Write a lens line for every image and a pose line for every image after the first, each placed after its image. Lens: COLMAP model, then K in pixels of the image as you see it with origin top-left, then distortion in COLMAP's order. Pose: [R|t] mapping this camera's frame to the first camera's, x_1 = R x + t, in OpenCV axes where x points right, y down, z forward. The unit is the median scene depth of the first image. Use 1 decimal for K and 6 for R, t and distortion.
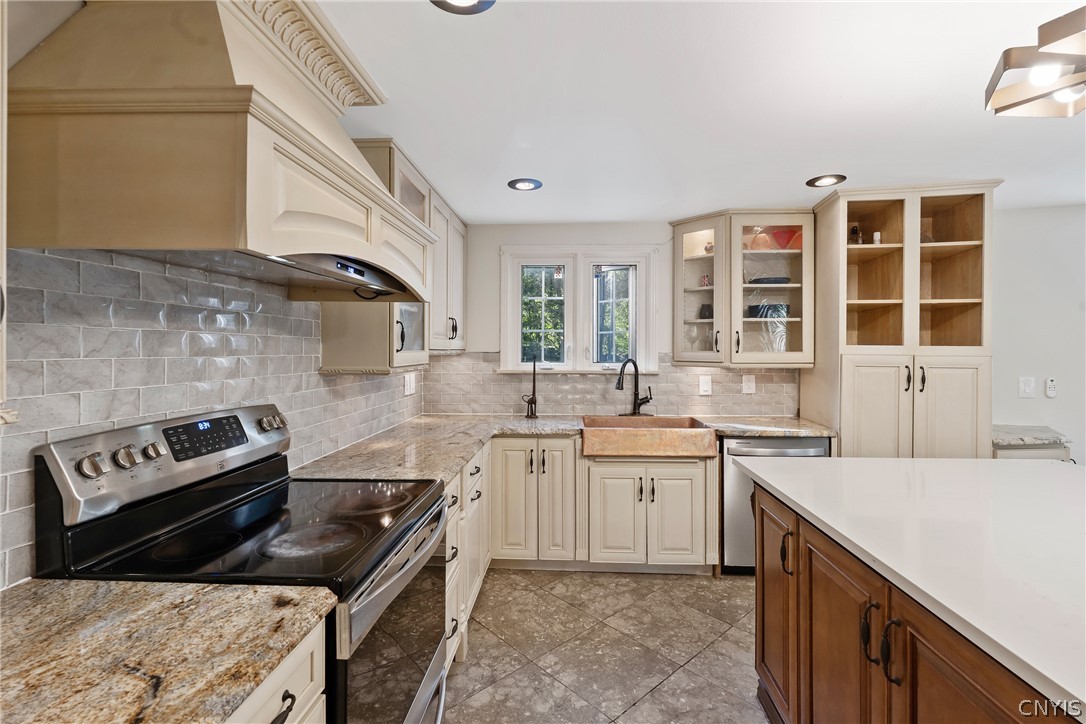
lens RADIAL K [[481.0, 0, 543.9], [0, 481.0, 346.8], [0, 0, 1]] dist [-0.002296, -0.000234]
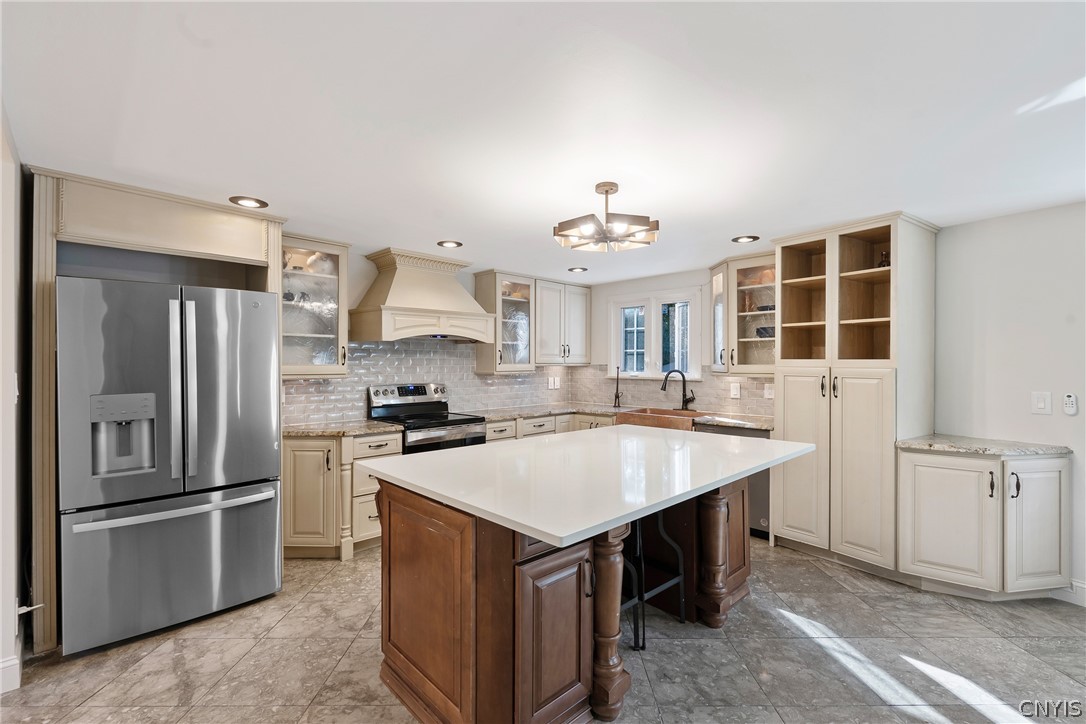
lens RADIAL K [[472.2, 0, 543.0], [0, 472.2, 362.0], [0, 0, 1]] dist [-0.002195, -0.000415]
pose [[0.739529, -0.004128, -0.673112, 0.908710], [0.005575, 0.999984, -0.000007, 0.000056], [0.673101, -0.003747, 0.739541, -0.323929]]
